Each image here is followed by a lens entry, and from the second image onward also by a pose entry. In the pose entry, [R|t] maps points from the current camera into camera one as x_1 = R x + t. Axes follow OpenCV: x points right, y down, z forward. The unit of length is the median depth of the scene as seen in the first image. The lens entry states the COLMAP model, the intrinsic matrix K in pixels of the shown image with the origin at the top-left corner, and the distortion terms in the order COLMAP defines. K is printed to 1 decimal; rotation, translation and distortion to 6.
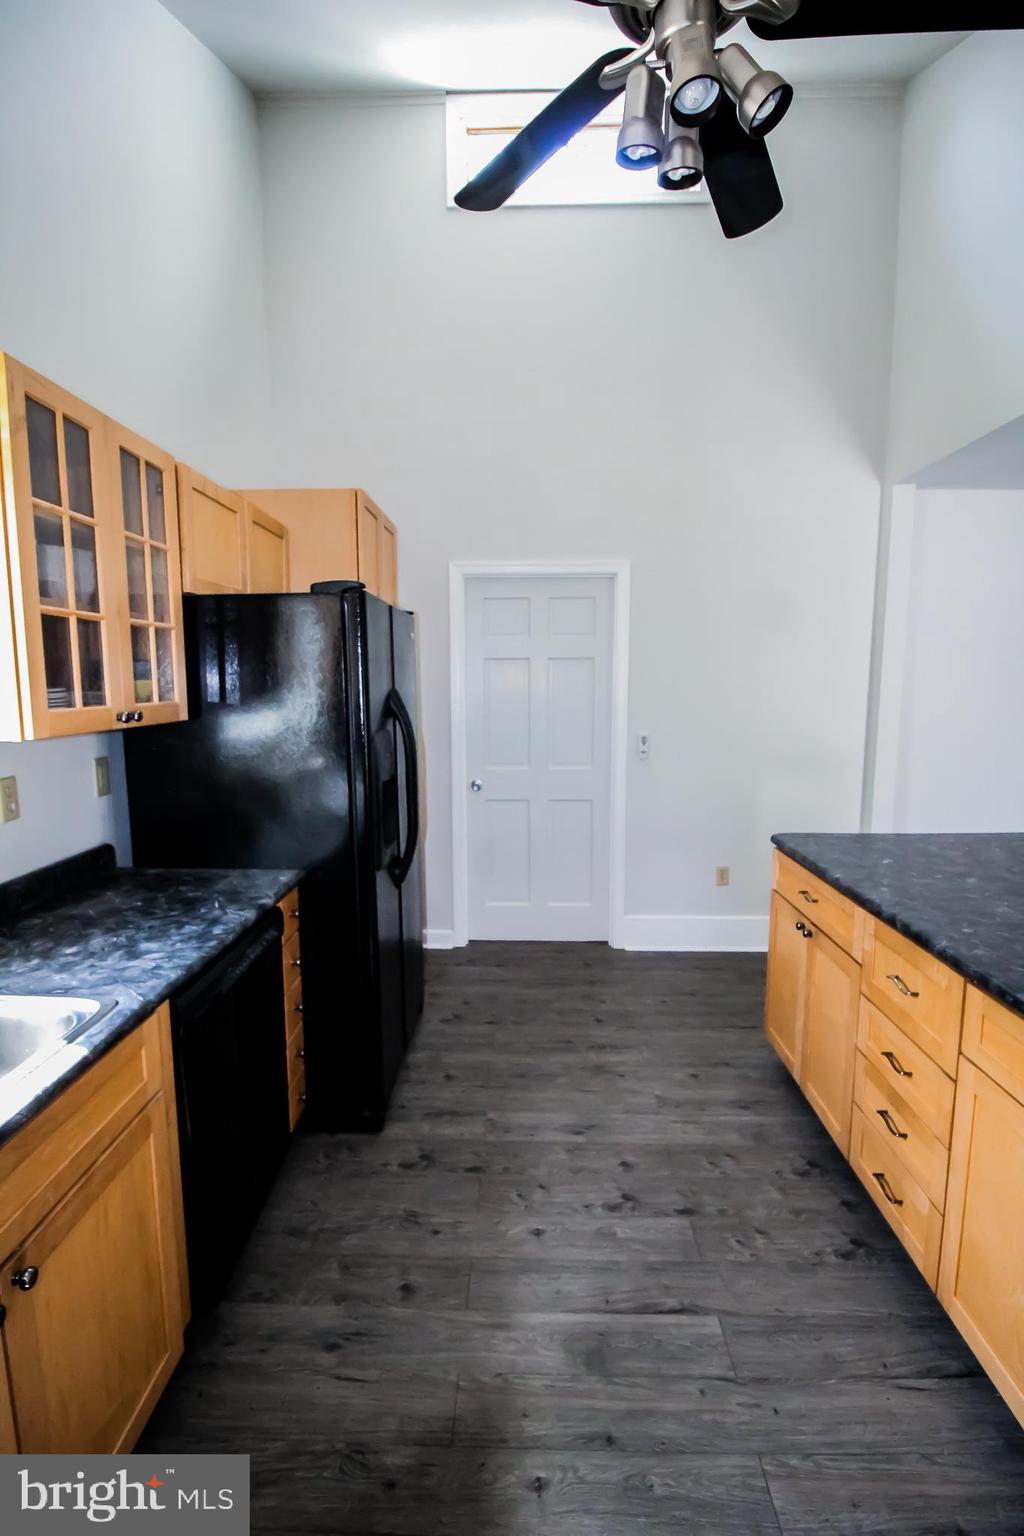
lens RADIAL K [[698.0, 0, 509.6], [0, 698.0, 771.4], [0, 0, 1]] dist [-0.020588, -0.000386]
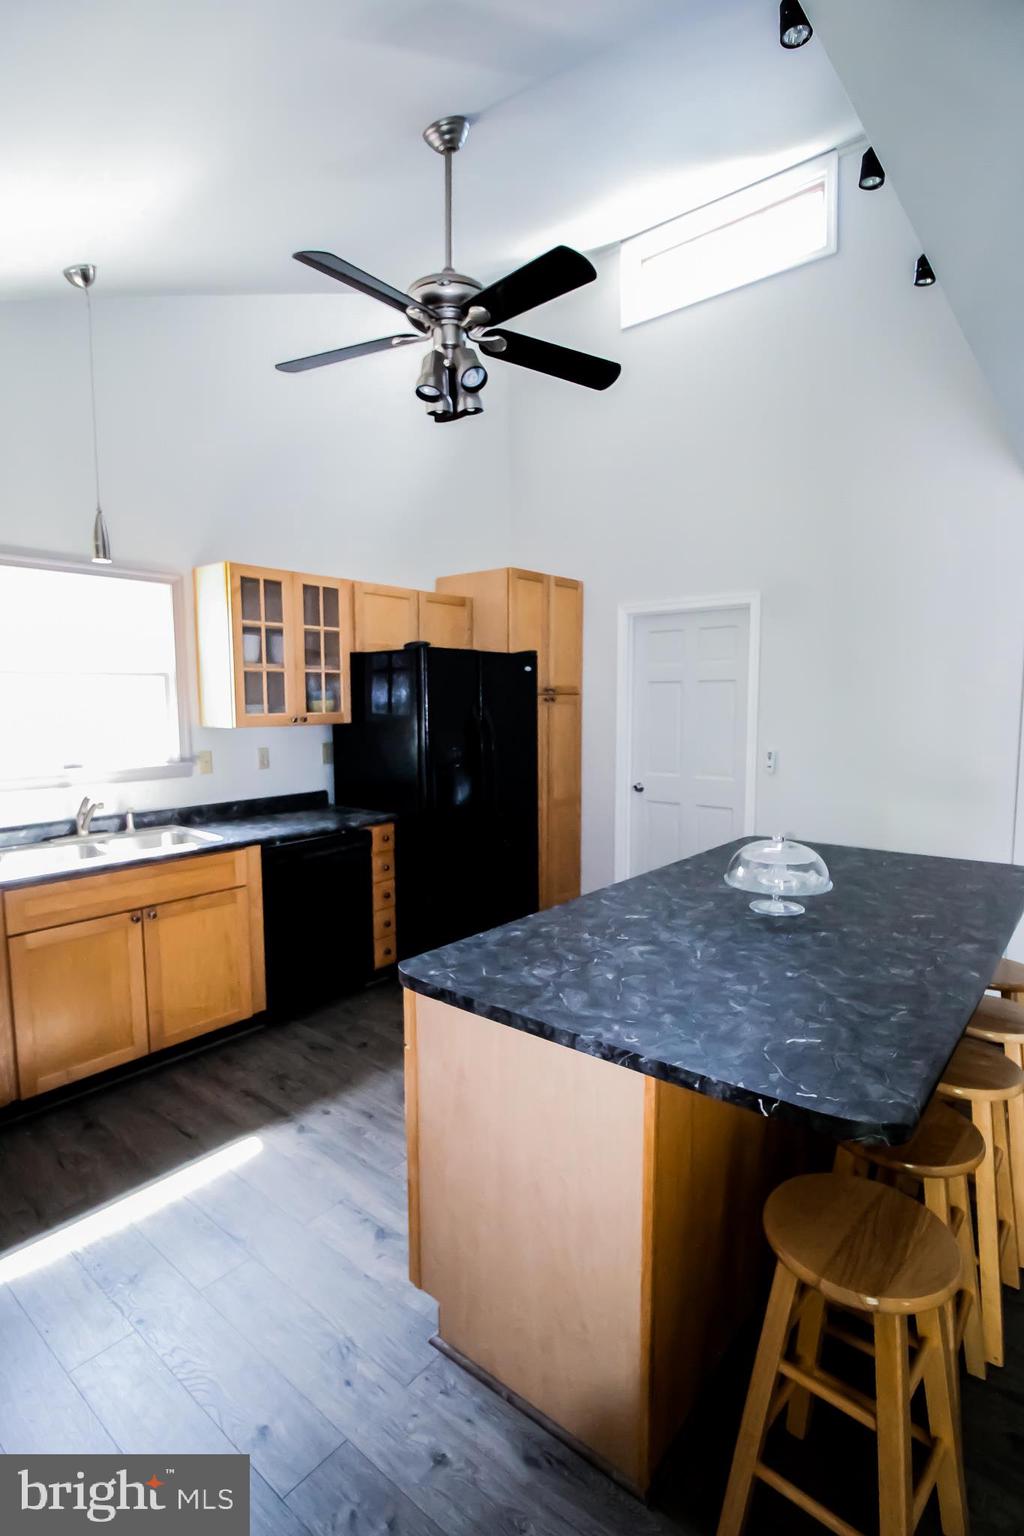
lens RADIAL K [[724.0, 0, 509.2], [0, 724.0, 772.4], [0, 0, 1]] dist [-0.017275, -0.000854]
pose [[0.784556, 0.054795, -0.617632, 1.132584], [-0.076476, 0.997034, -0.008689, 0.042840], [0.615324, 0.054051, 0.786419, -0.234121]]
